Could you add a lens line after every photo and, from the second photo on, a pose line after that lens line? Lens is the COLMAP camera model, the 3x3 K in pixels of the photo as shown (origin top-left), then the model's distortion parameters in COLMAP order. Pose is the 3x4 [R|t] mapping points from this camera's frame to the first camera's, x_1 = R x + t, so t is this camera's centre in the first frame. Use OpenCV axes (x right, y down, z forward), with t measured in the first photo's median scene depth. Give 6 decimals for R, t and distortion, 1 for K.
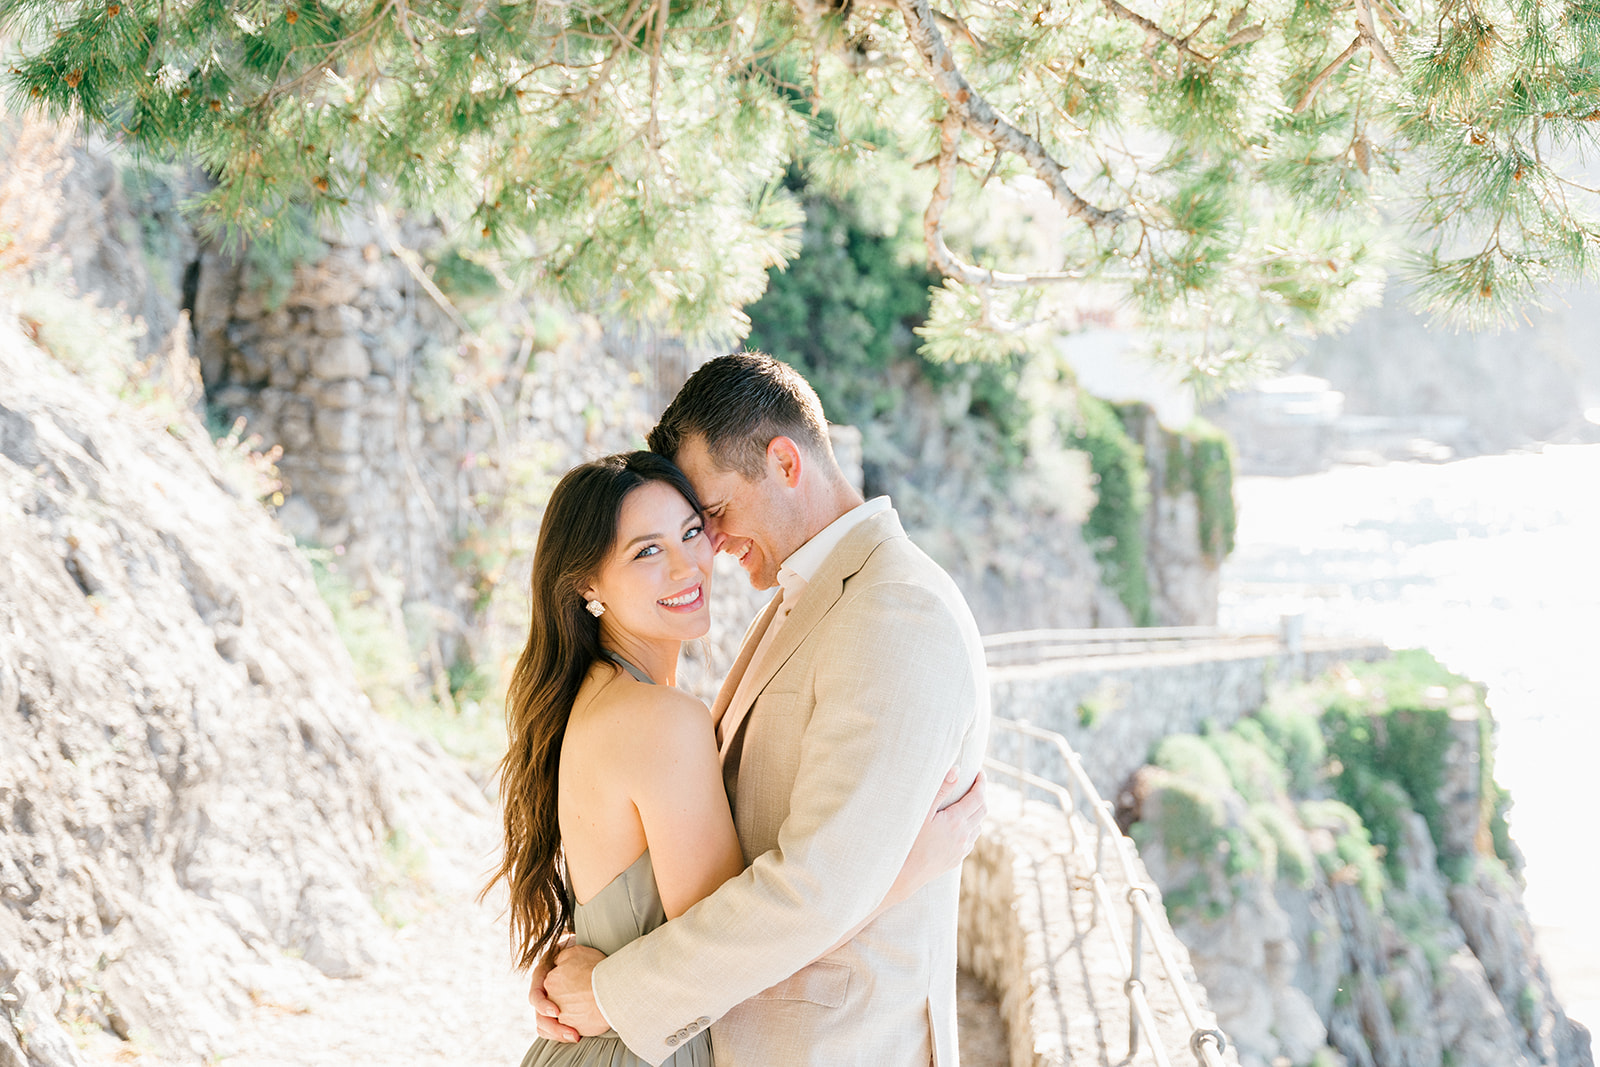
lens RADIAL K [[1999.5, 0, 824.0], [0, 1999.5, 527.8], [0, 0, 1]] dist [0.028572, -0.015453]
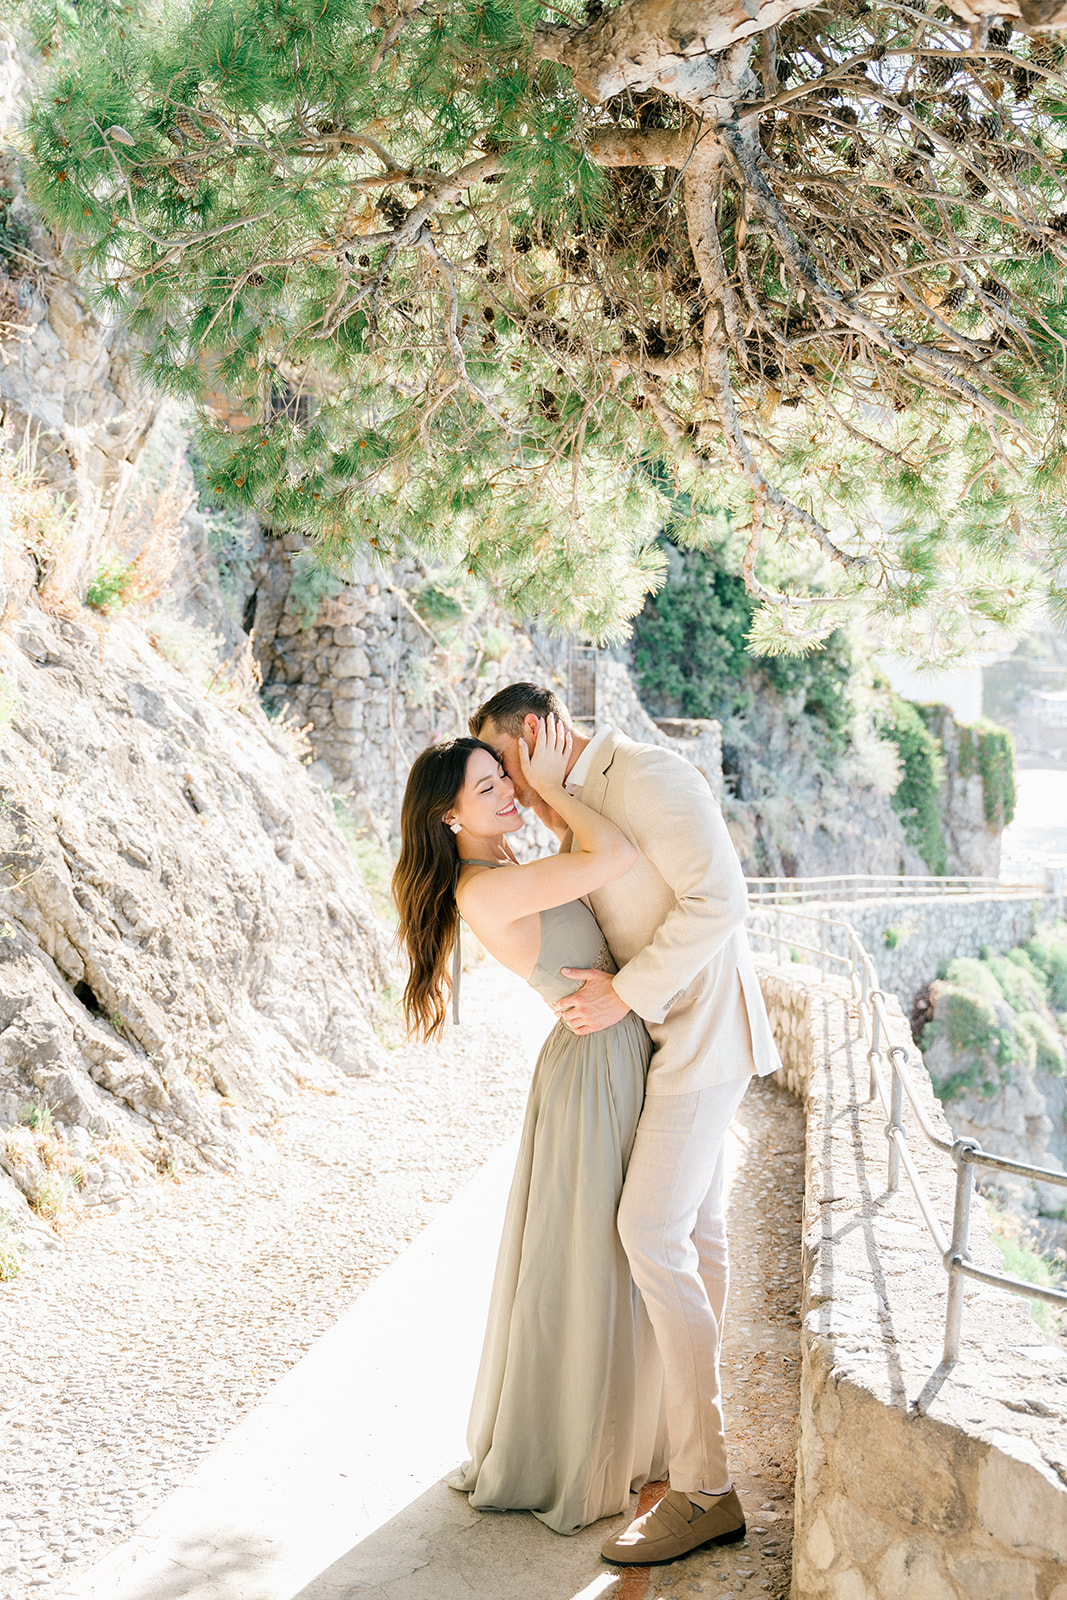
lens RADIAL K [[1554.1, 0, 533.5], [0, 1554.1, 800.0], [0, 0, 1]] dist [-0.014886, 0.001230]
pose [[0.994226, 0.014637, -0.106299, 0.009551], [-0.015022, 0.999883, -0.002823, 0.021114], [0.106246, 0.004403, 0.994330, -0.128257]]
